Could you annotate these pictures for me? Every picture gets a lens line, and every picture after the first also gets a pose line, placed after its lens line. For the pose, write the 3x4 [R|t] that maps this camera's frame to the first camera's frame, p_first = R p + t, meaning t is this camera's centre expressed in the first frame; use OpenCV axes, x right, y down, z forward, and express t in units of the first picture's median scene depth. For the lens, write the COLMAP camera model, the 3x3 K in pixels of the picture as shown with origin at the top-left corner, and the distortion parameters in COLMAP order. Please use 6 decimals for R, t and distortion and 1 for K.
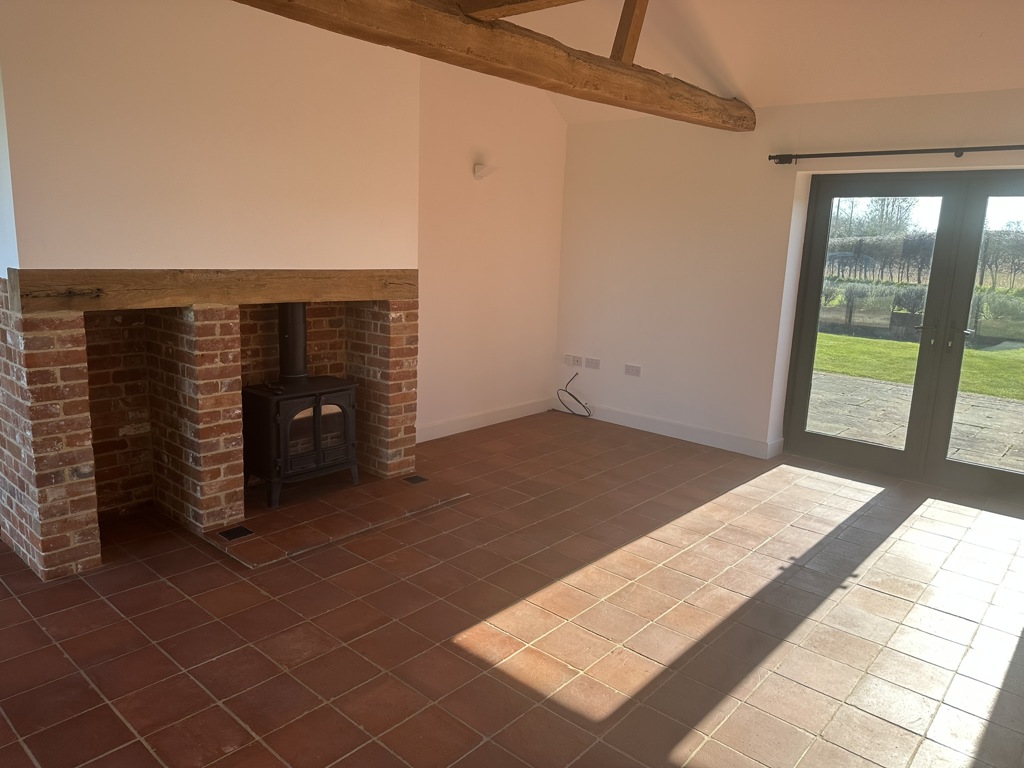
lens RADIAL K [[716.2, 0, 510.1], [0, 716.2, 383.7], [0, 0, 1]] dist [0.153113, -0.219763]
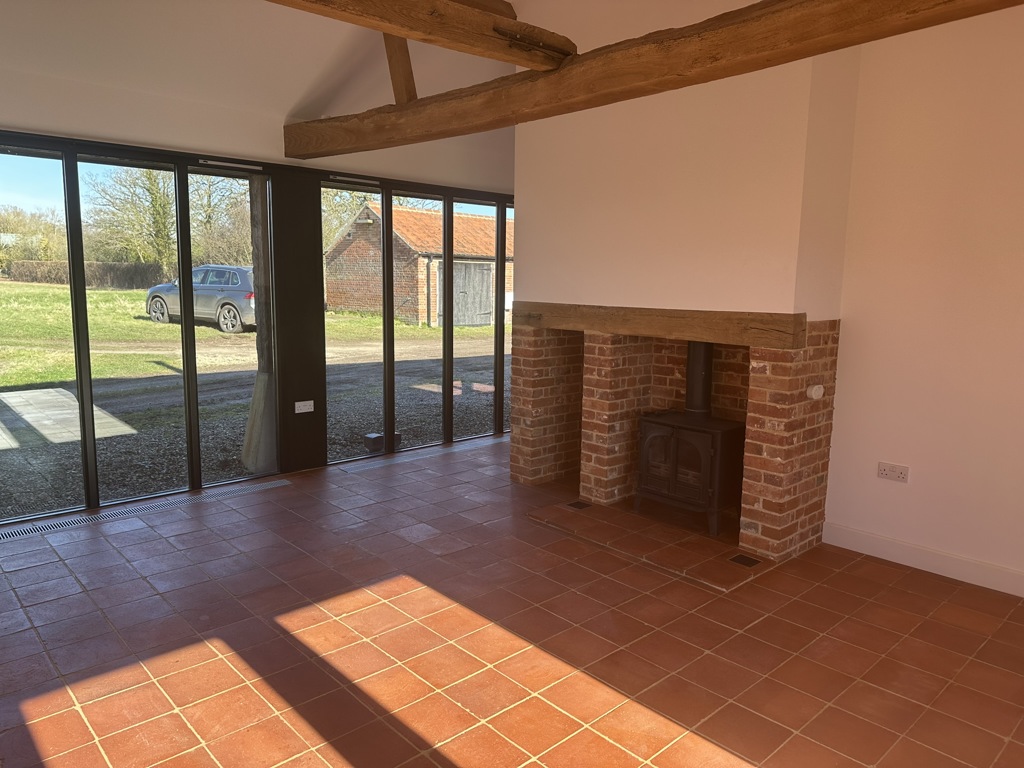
lens RADIAL K [[716.2, 0, 510.1], [0, 716.2, 383.7], [0, 0, 1]] dist [0.153113, -0.219763]
pose [[-0.103456, 0.108245, -0.988726, 0.892687], [-0.214394, 0.968266, 0.128438, -0.146098], [0.971253, 0.225265, -0.076966, 0.937413]]
